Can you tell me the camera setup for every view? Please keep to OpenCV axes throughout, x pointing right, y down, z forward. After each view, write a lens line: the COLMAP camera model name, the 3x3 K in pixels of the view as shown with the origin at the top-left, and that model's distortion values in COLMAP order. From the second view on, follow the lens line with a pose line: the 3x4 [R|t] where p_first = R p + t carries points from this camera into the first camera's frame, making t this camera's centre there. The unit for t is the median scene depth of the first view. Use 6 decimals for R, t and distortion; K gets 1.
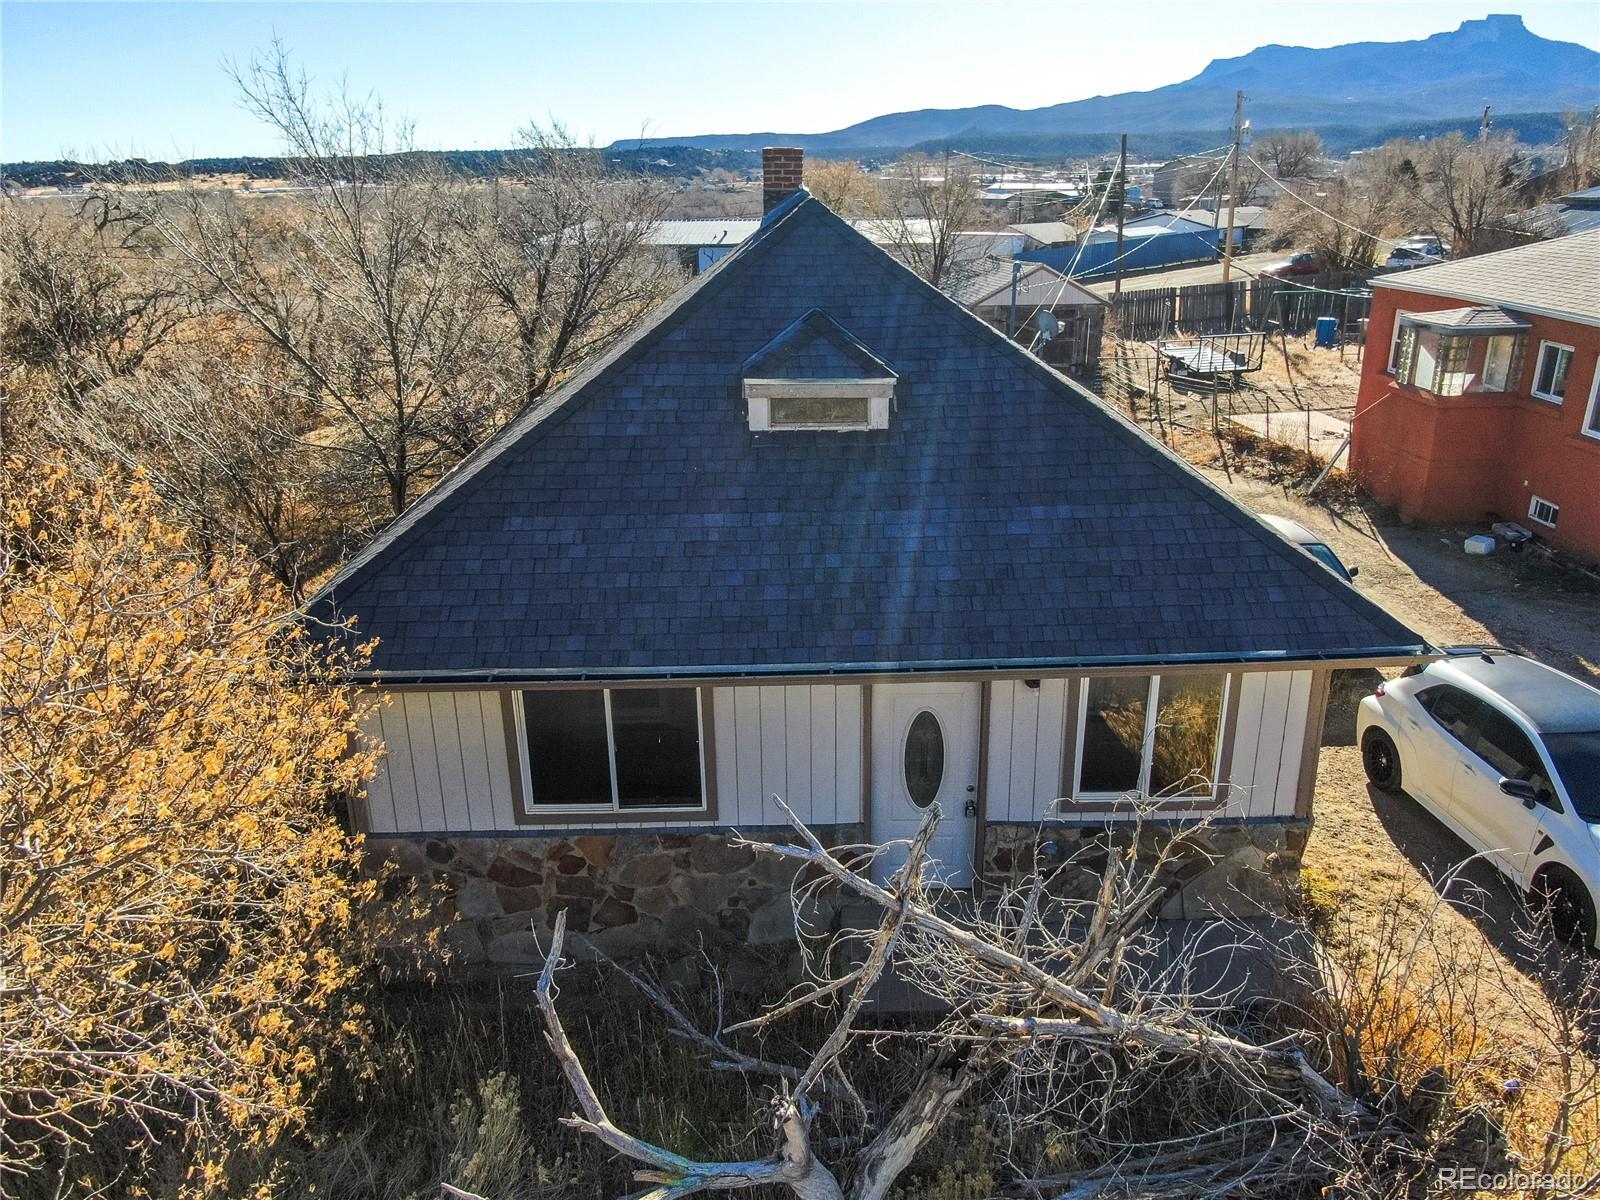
lens RADIAL K [[1140.5, 0, 807.5], [0, 1140.5, 594.2], [0, 0, 1]] dist [-0.020070, 0.002803]
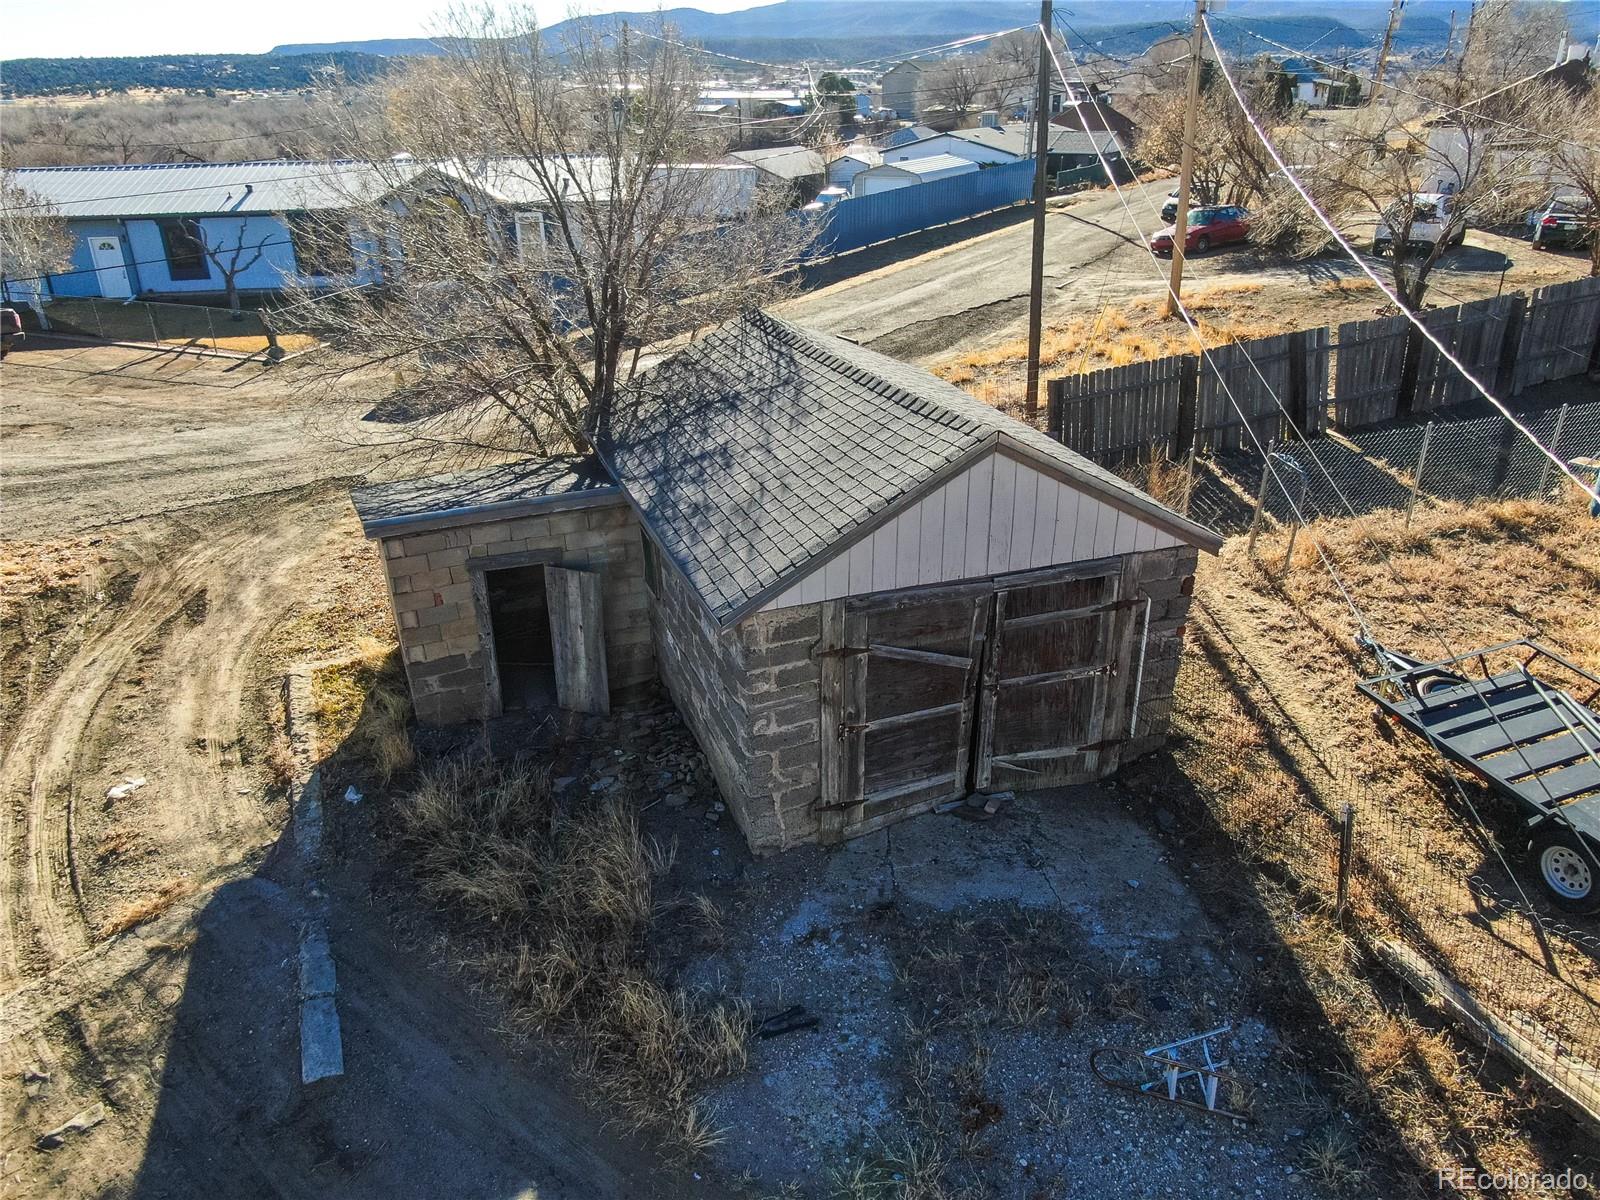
lens RADIAL K [[1140.5, 0, 807.5], [0, 1140.5, 594.2], [0, 0, 1]] dist [-0.020070, 0.002803]
pose [[0.970555, -0.100440, 0.218941, 0.028246], [0.084785, 0.993200, 0.079788, -0.074262], [-0.225466, -0.058876, 0.972470, 0.202360]]
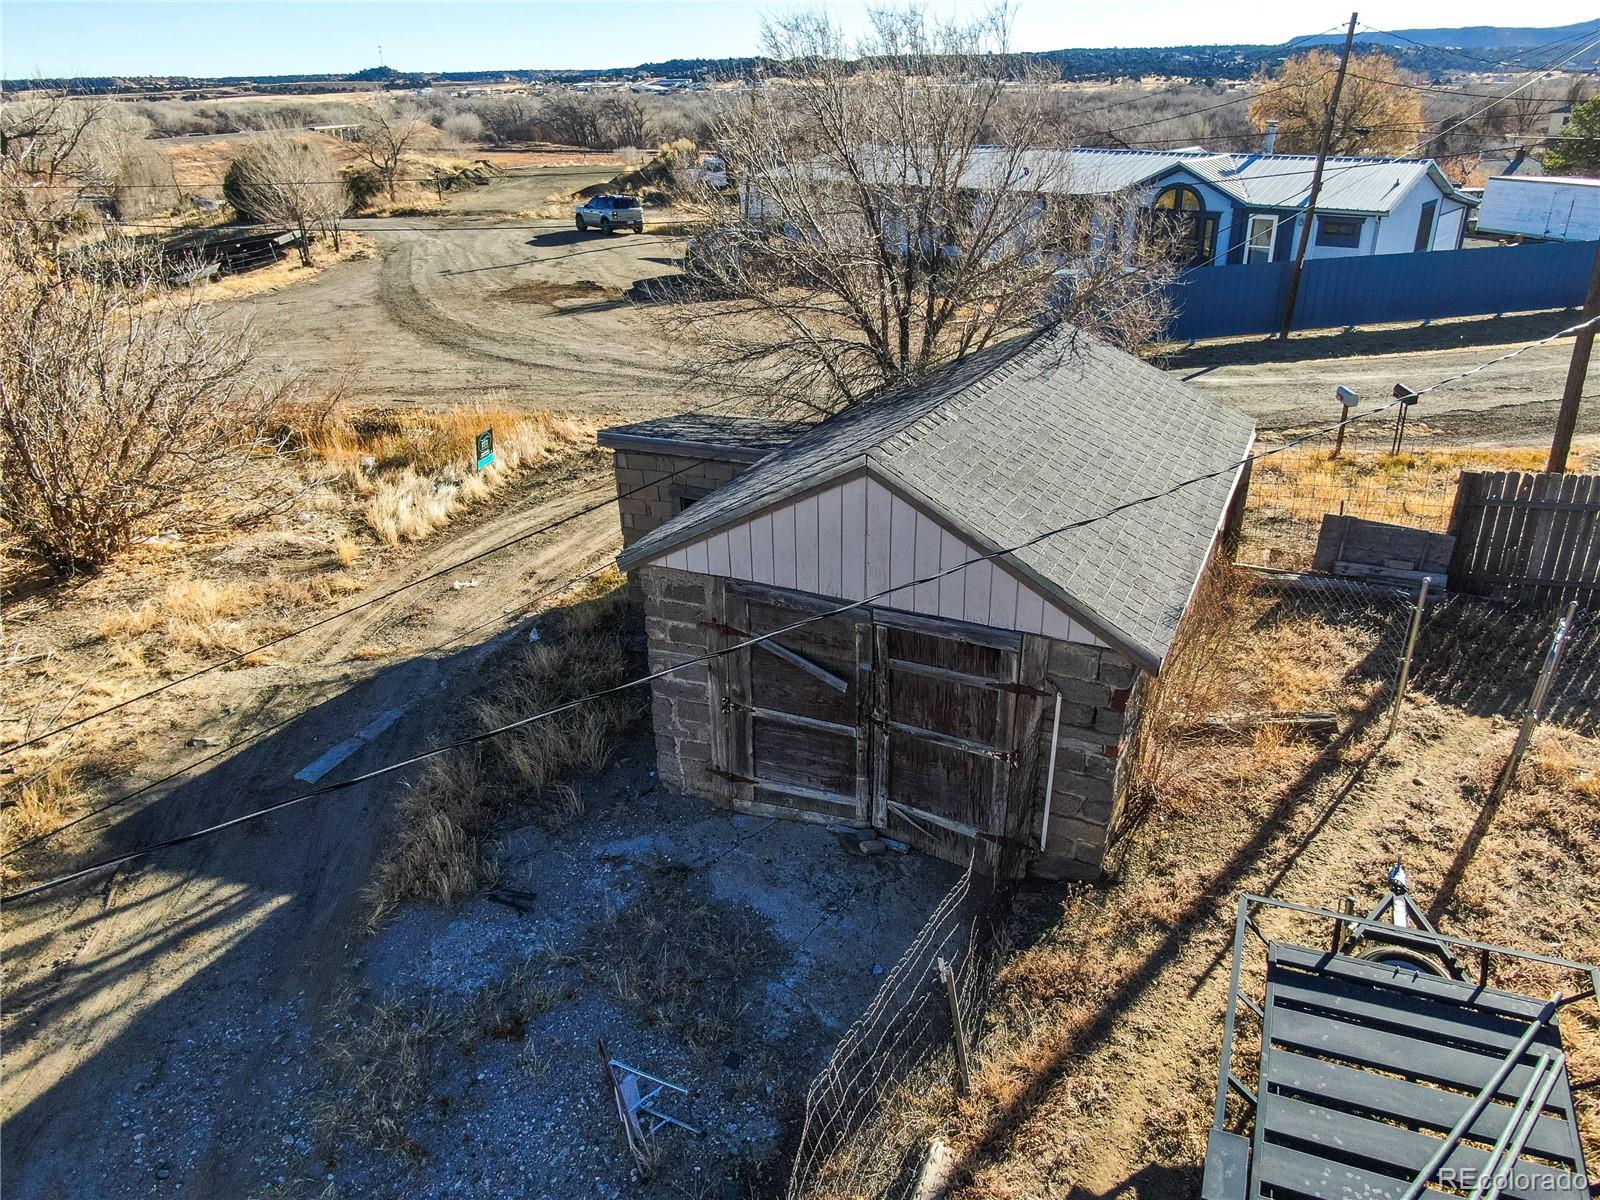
lens RADIAL K [[1140.5, 0, 807.5], [0, 1140.5, 594.2], [0, 0, 1]] dist [-0.020070, 0.002803]
pose [[0.866324, 0.208852, -0.453722, 0.083417], [-0.173525, 0.977650, 0.118698, -0.076868], [0.468372, -0.024098, 0.883203, 0.207140]]
